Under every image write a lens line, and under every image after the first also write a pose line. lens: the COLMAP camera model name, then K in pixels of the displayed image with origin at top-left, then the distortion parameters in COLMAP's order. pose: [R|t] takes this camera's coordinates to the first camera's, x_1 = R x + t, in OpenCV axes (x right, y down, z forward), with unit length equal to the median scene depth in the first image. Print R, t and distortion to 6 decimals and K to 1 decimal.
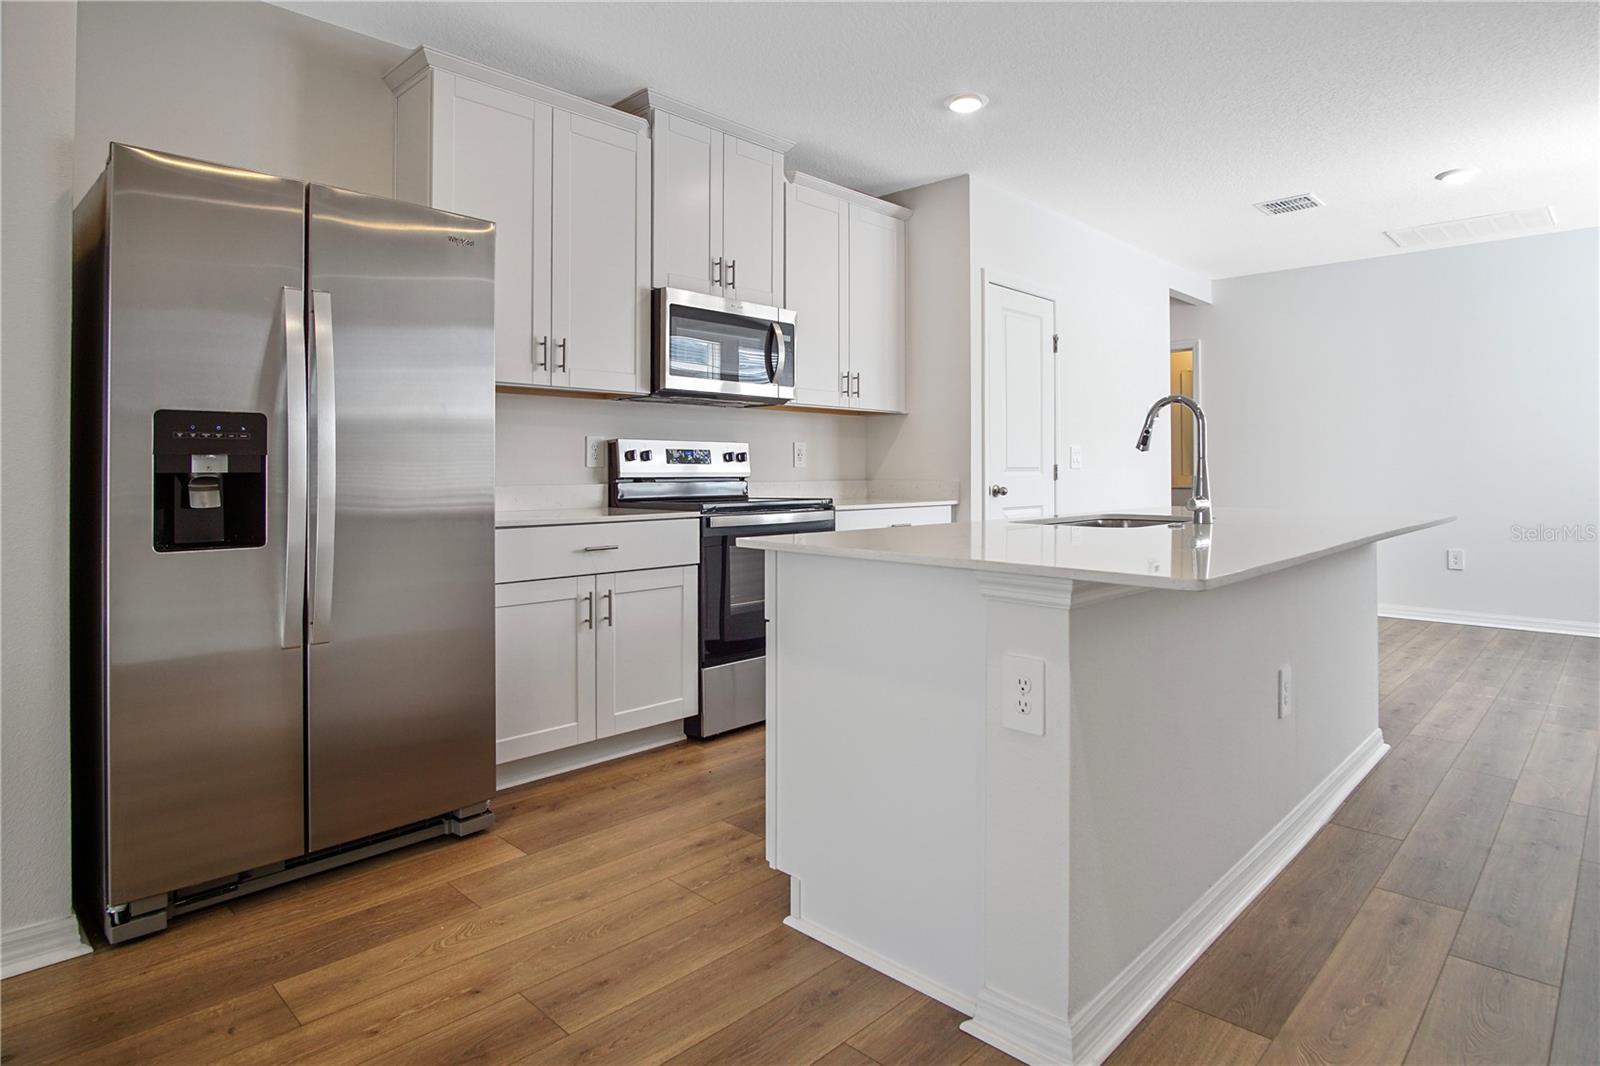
lens RADIAL K [[885.4, 0, 794.2], [0, 885.4, 489.3], [0, 0, 1]] dist [-0.001985, 0.000095]
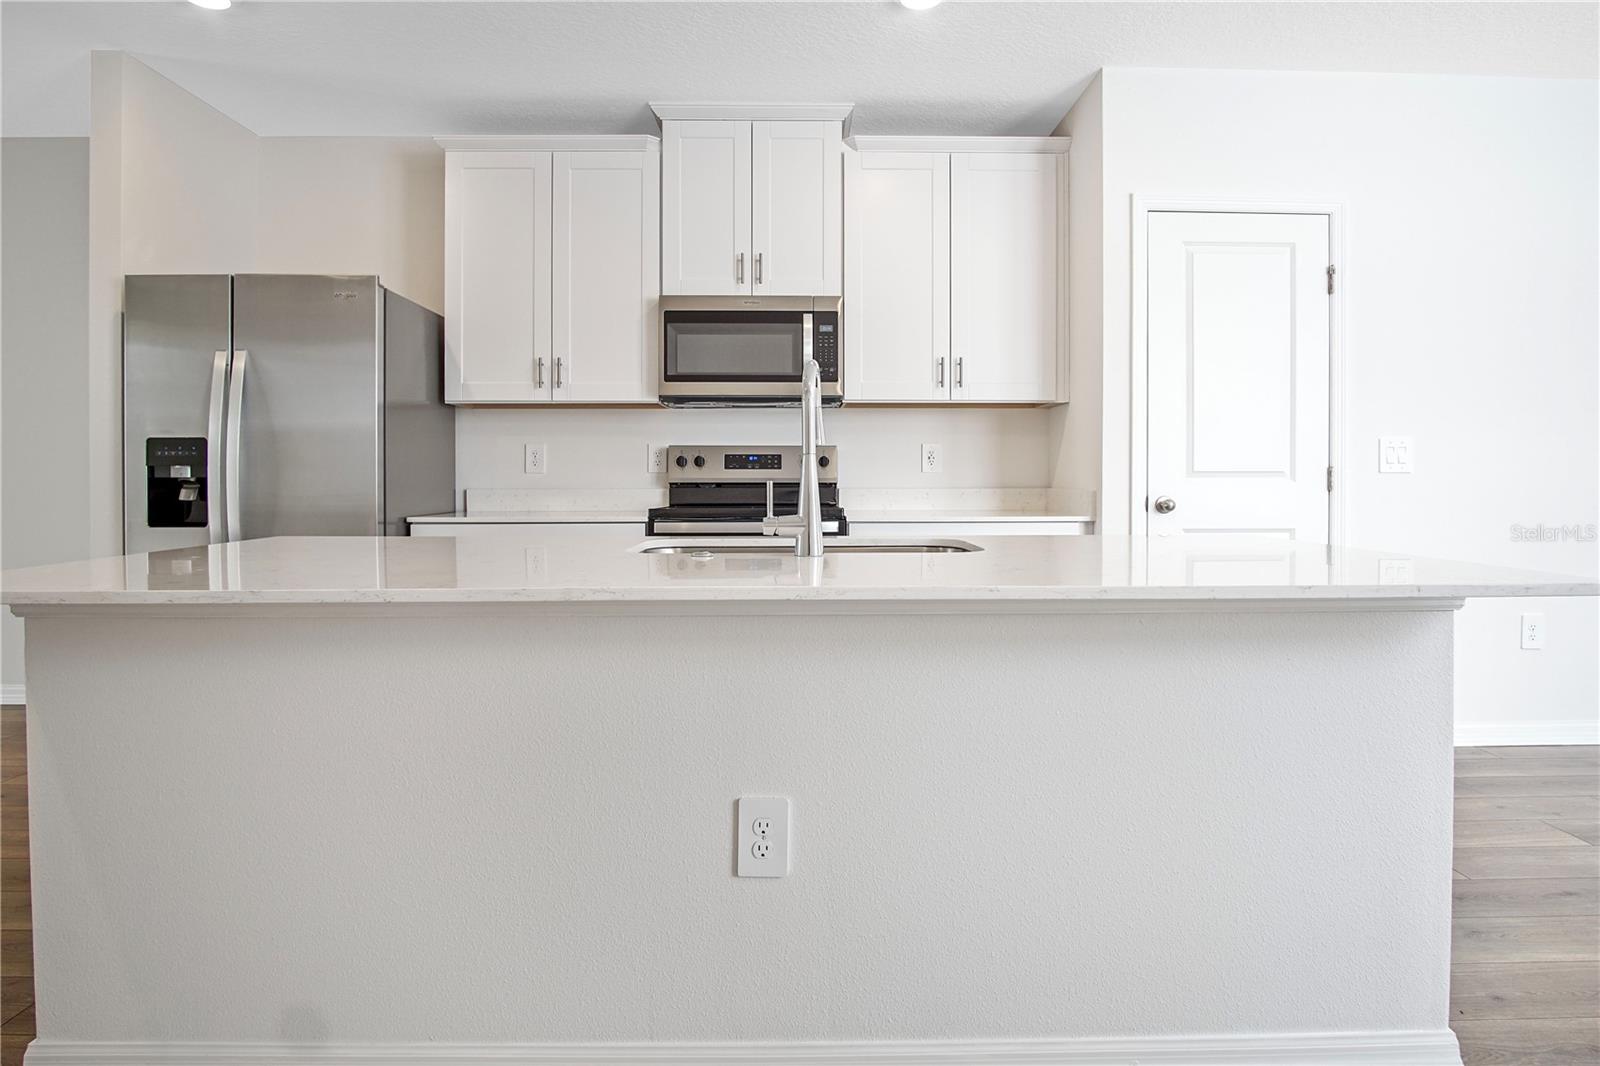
lens RADIAL K [[885.4, 0, 794.2], [0, 885.4, 489.3], [0, 0, 1]] dist [-0.001985, 0.000095]
pose [[0.712049, 0.012067, -0.702026, 0.584232], [-0.015108, 0.999884, 0.001863, -0.008977], [0.701967, 0.009279, 0.712149, 0.334445]]
